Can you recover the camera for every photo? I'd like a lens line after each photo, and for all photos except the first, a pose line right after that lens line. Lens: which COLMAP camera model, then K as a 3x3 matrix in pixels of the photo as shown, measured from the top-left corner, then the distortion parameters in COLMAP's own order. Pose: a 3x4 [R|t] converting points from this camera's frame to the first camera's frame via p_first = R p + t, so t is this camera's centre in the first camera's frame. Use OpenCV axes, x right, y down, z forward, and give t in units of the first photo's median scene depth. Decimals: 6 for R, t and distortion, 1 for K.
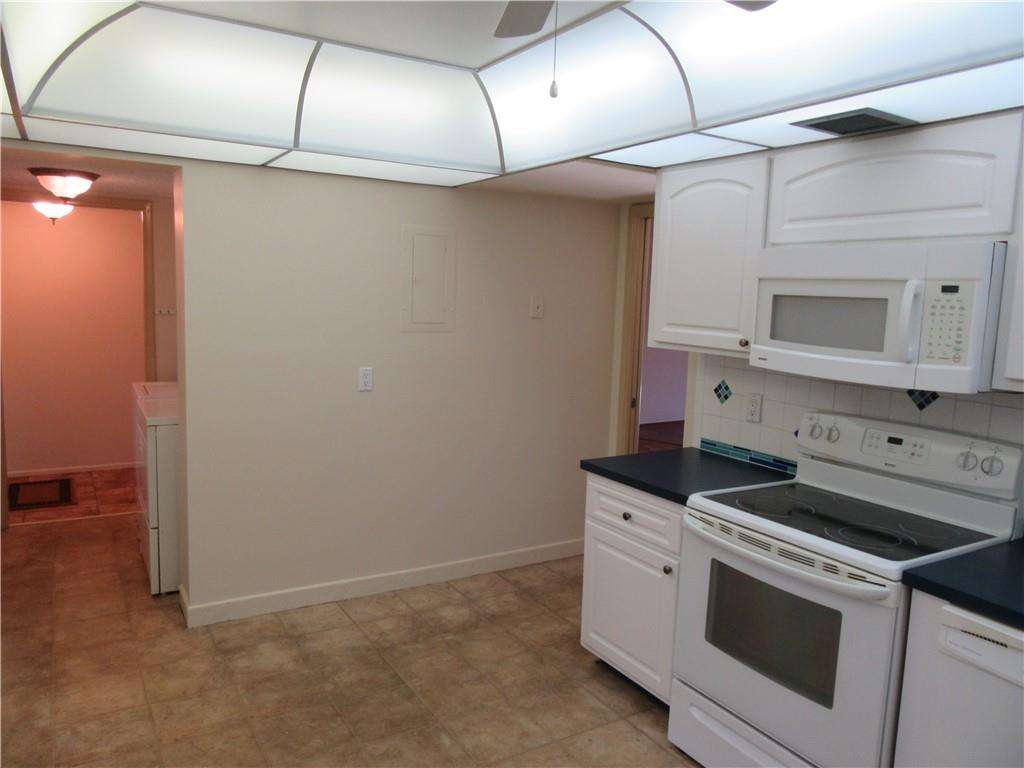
lens RADIAL K [[751.2, 0, 514.1], [0, 751.2, 383.5], [0, 0, 1]] dist [-0.013688, 0.005922]
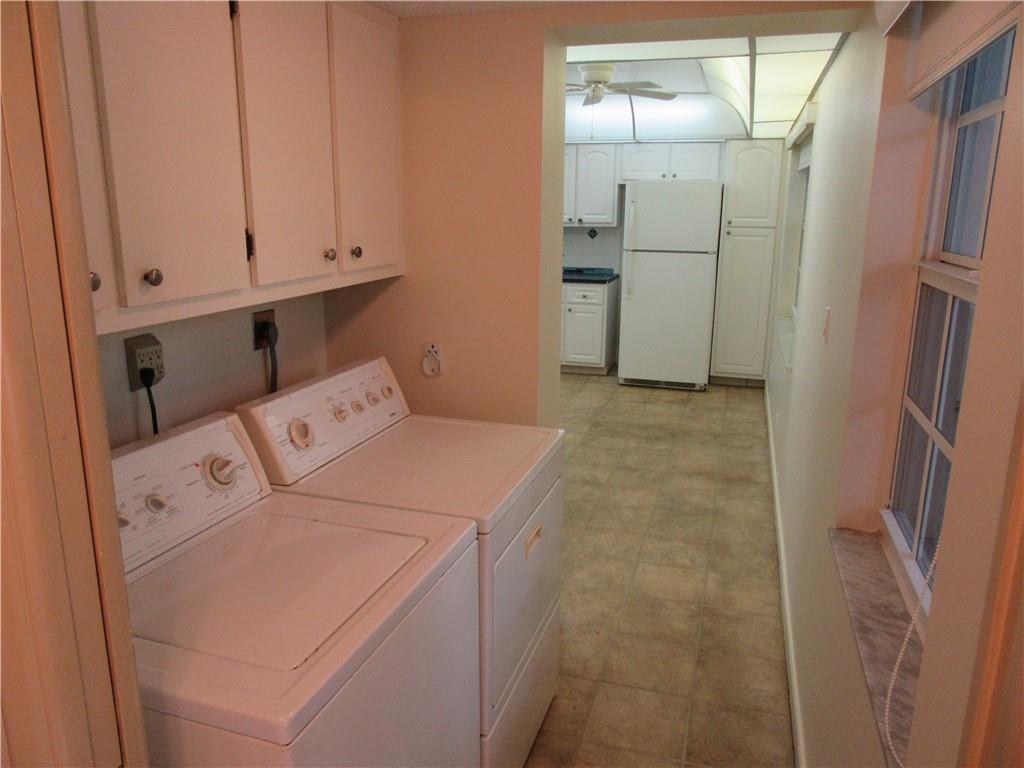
lens RADIAL K [[751.2, 0, 514.1], [0, 751.2, 383.5], [0, 0, 1]] dist [-0.013688, 0.005922]
pose [[-0.665076, -0.214871, 0.715195, -1.251538], [0.058388, 0.939817, 0.336652, -0.282202], [-0.744490, 0.265657, -0.612504, 1.953311]]
